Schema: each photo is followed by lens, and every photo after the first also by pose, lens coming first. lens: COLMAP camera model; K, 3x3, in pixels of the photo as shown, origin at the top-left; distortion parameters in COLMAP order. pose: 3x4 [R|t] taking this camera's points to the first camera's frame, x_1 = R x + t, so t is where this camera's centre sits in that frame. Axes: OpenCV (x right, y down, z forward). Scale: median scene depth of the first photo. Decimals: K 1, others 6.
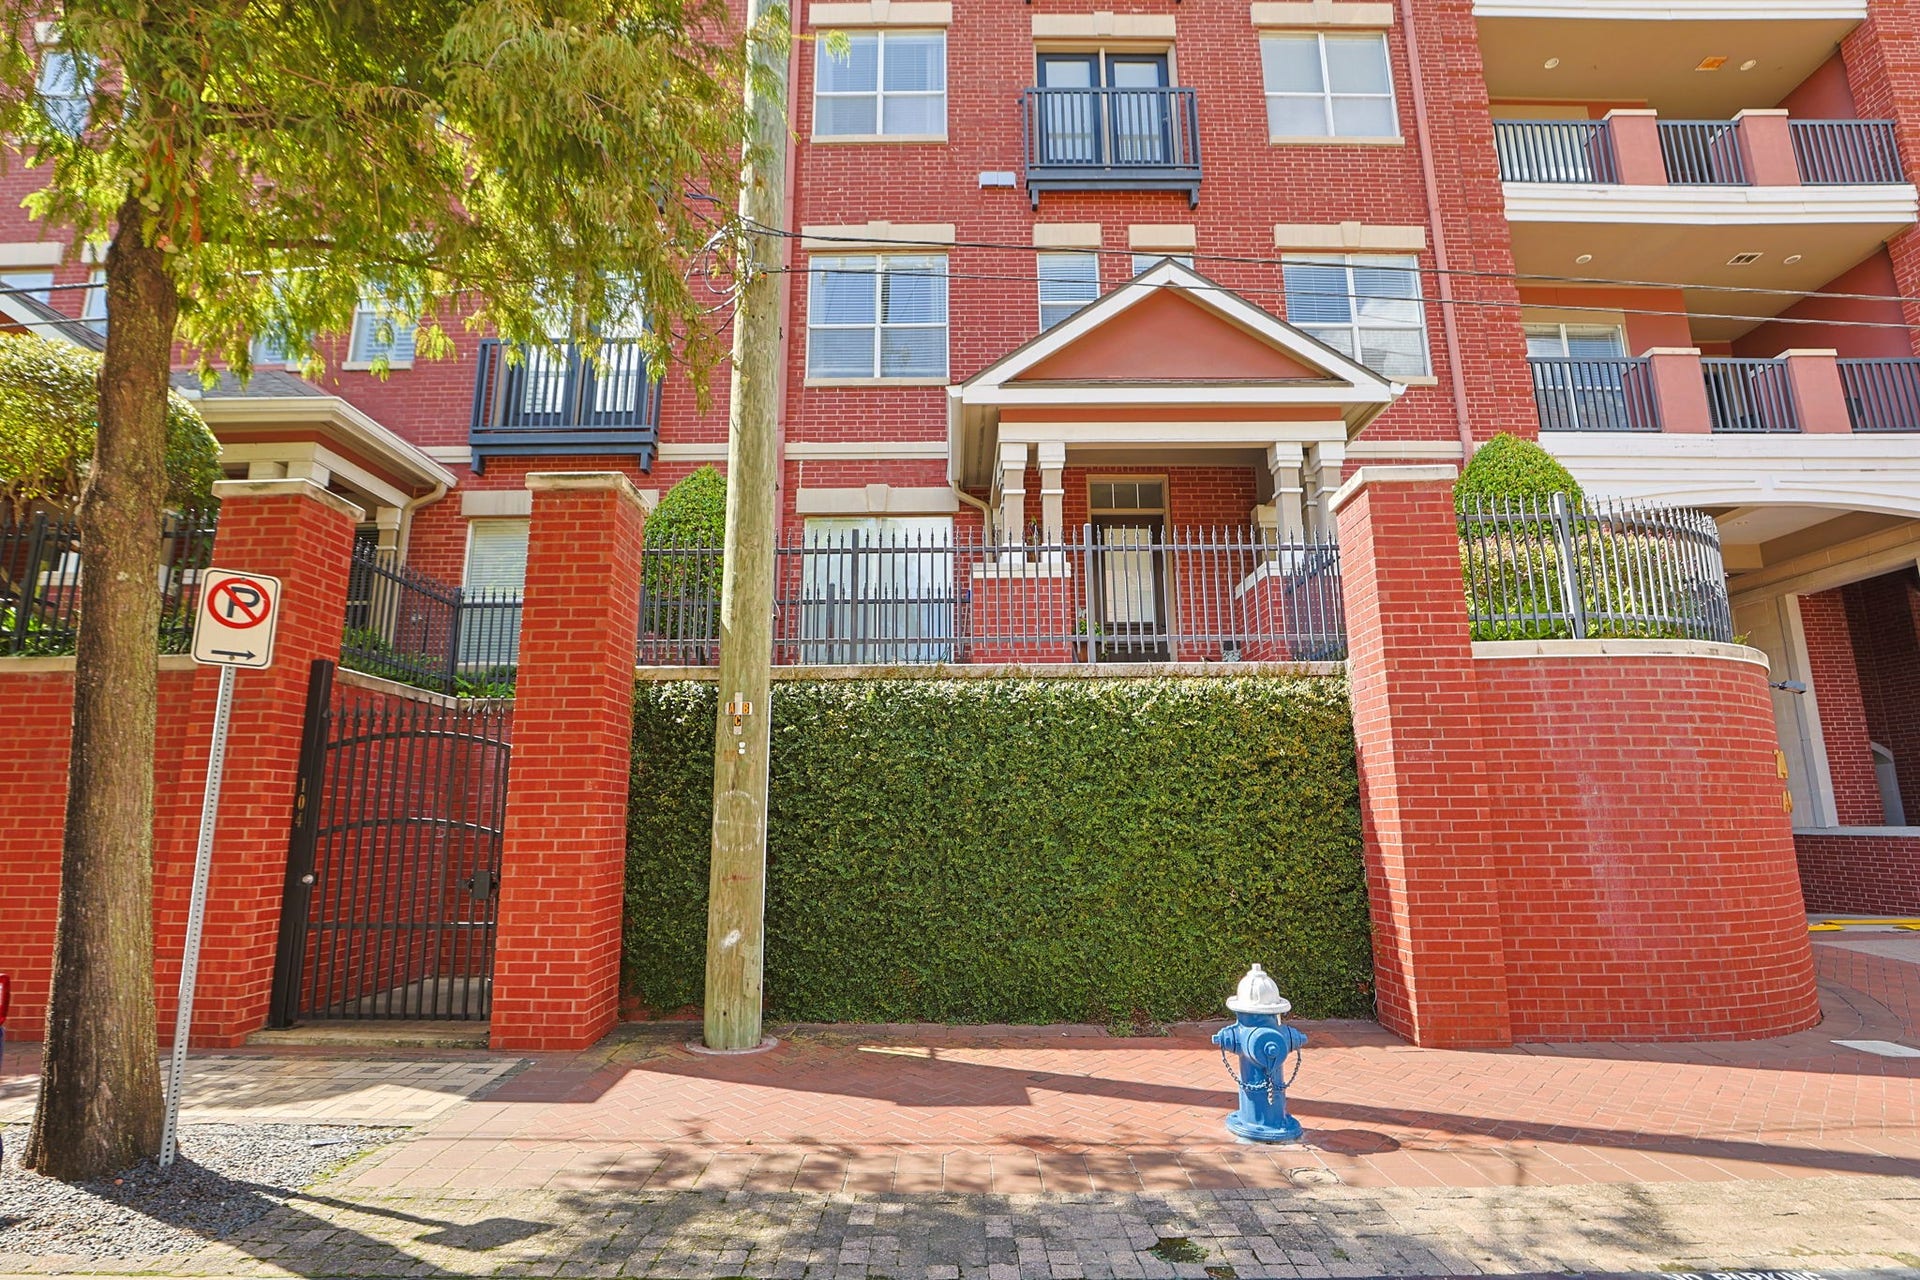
lens RADIAL K [[915.1, 0, 956.3], [0, 915.1, 643.0], [0, 0, 1]] dist [-0.040709, 0.011203]
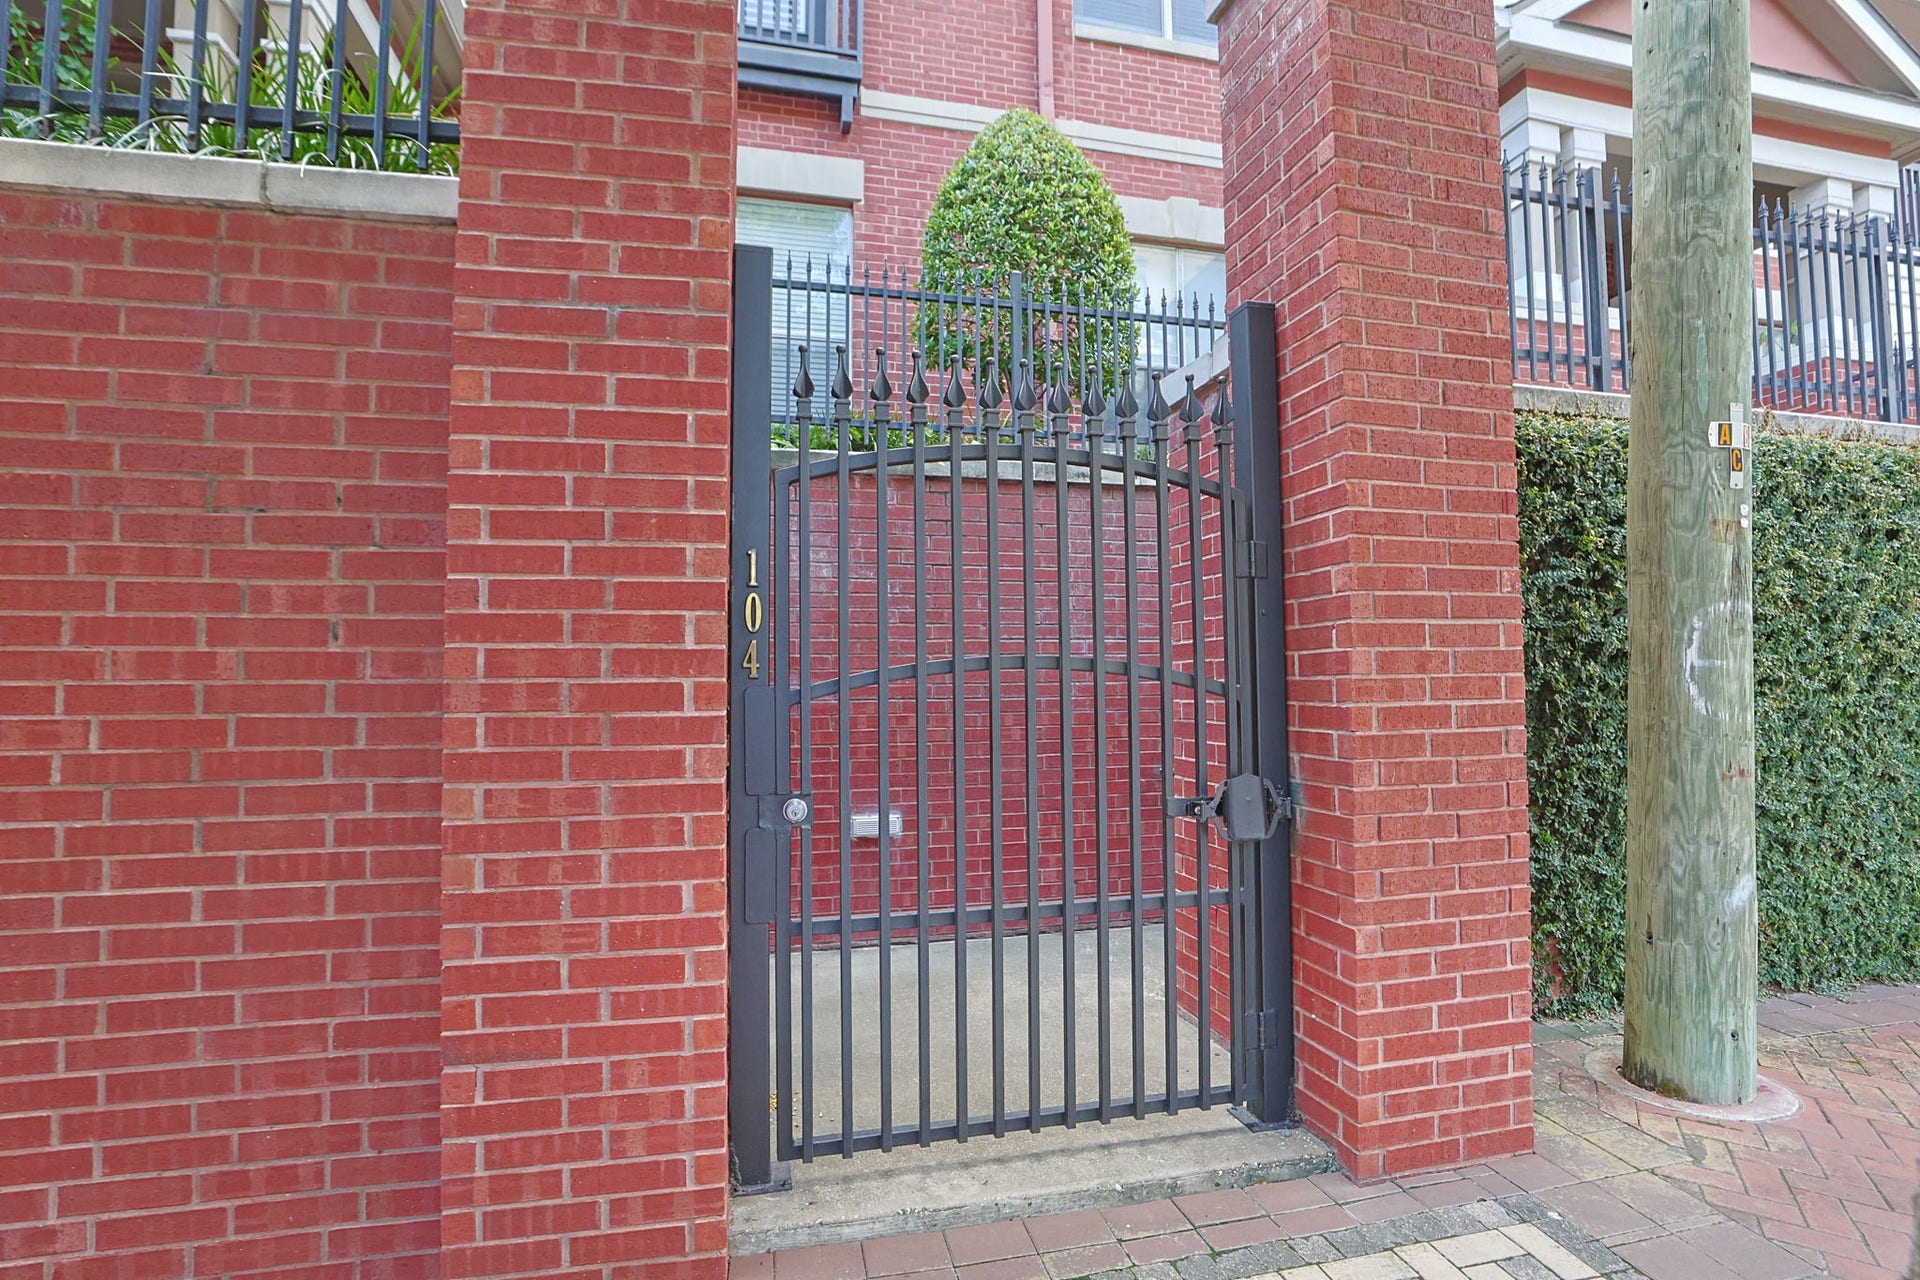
lens RADIAL K [[915.1, 0, 976.2], [0, 915.1, 645.1], [0, 0, 1]] dist [-0.040709, 0.011203]
pose [[0.971841, 0.012938, 0.235282, -0.687419], [-0.047091, 0.989013, 0.140127, 0.124828], [-0.230884, -0.147260, 0.961773, 0.570271]]
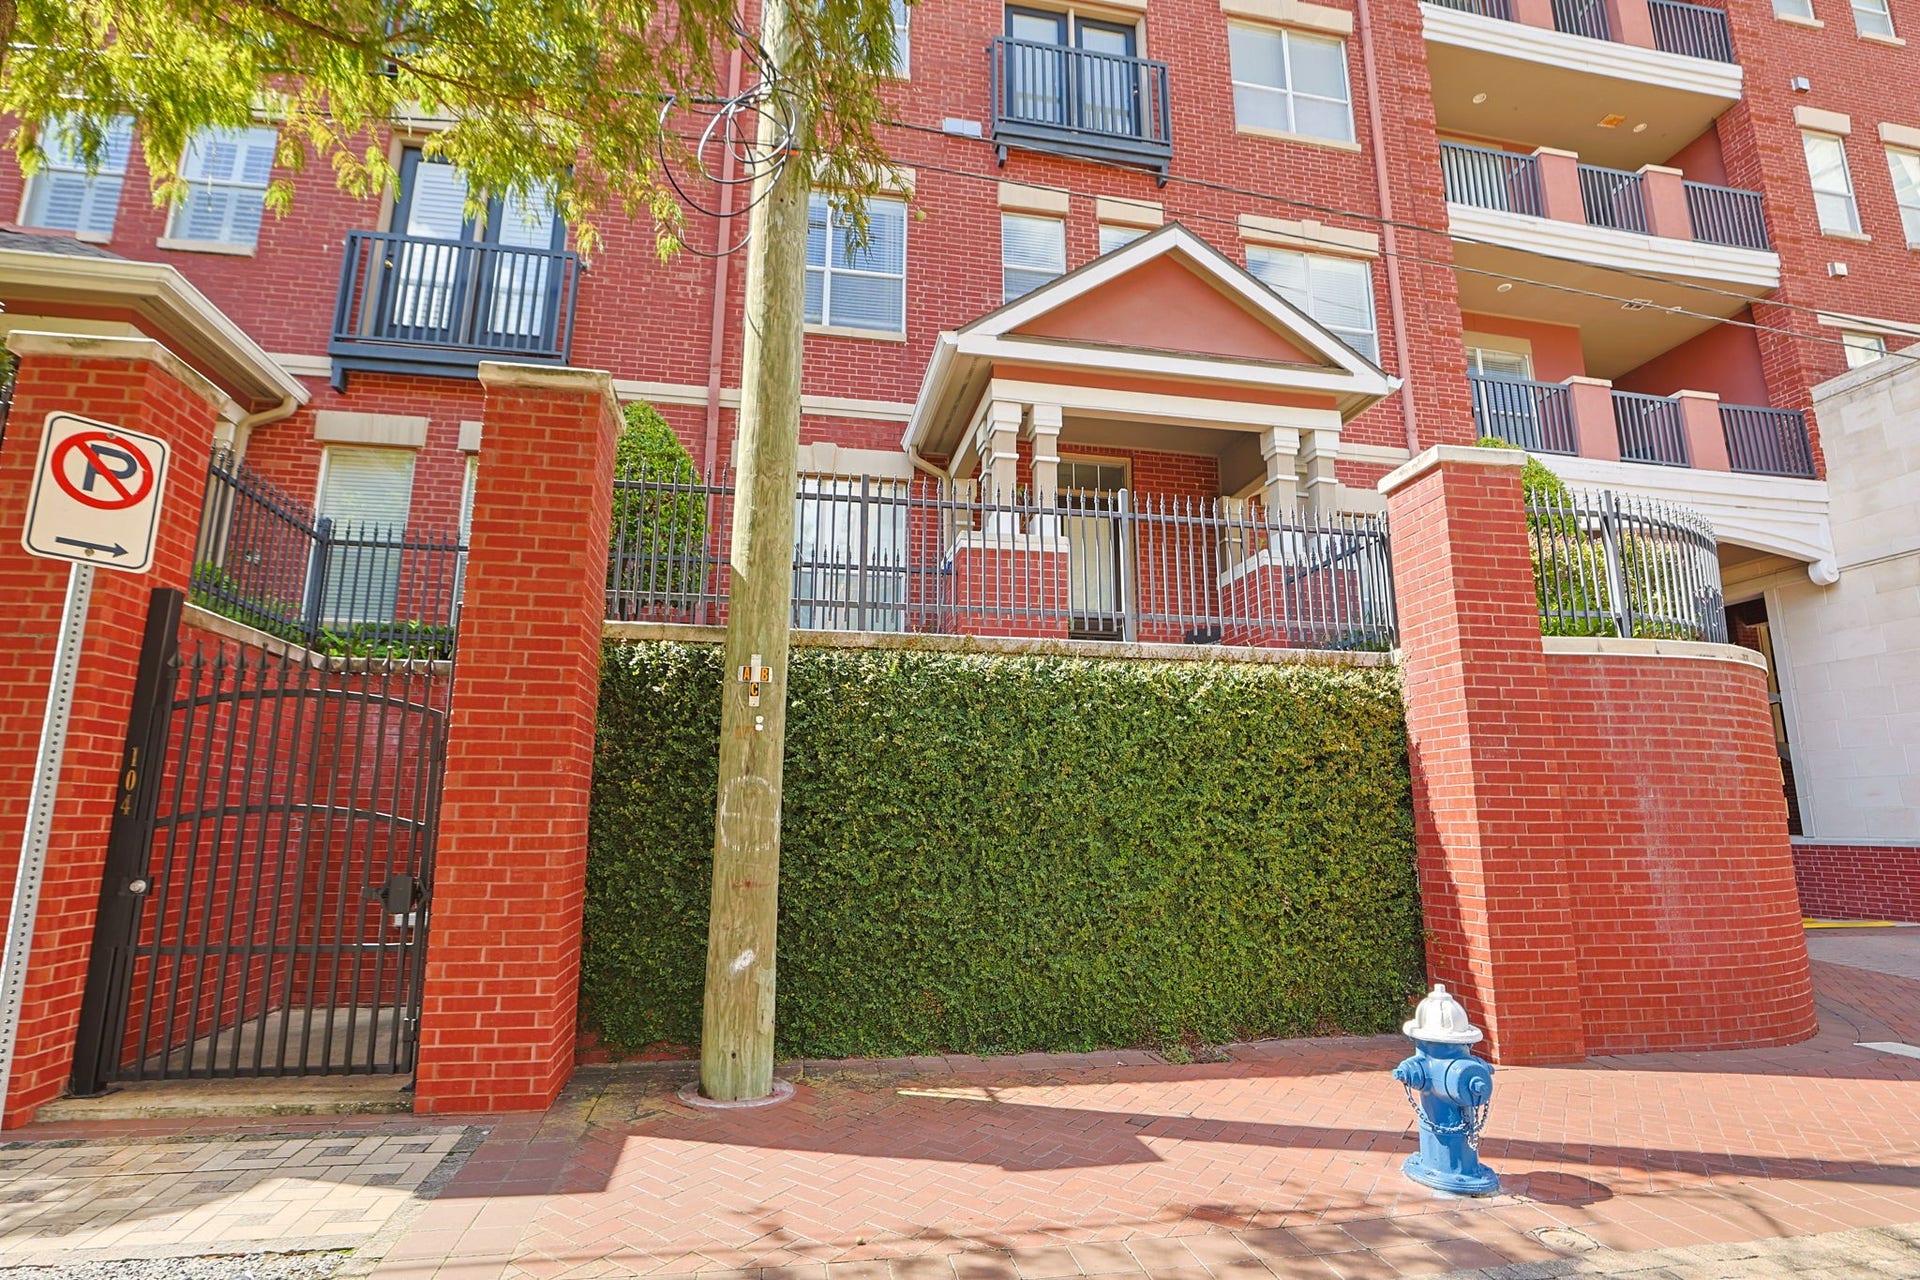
lens RADIAL K [[915.1, 0, 952.9], [0, 915.1, 645.0], [0, 0, 1]] dist [-0.040709, 0.011203]
pose [[0.983285, 0.045197, 0.176375, -0.194392], [-0.045578, 0.998959, -0.001892, 0.036386], [-0.176276, -0.006179, 0.984321, 0.162264]]
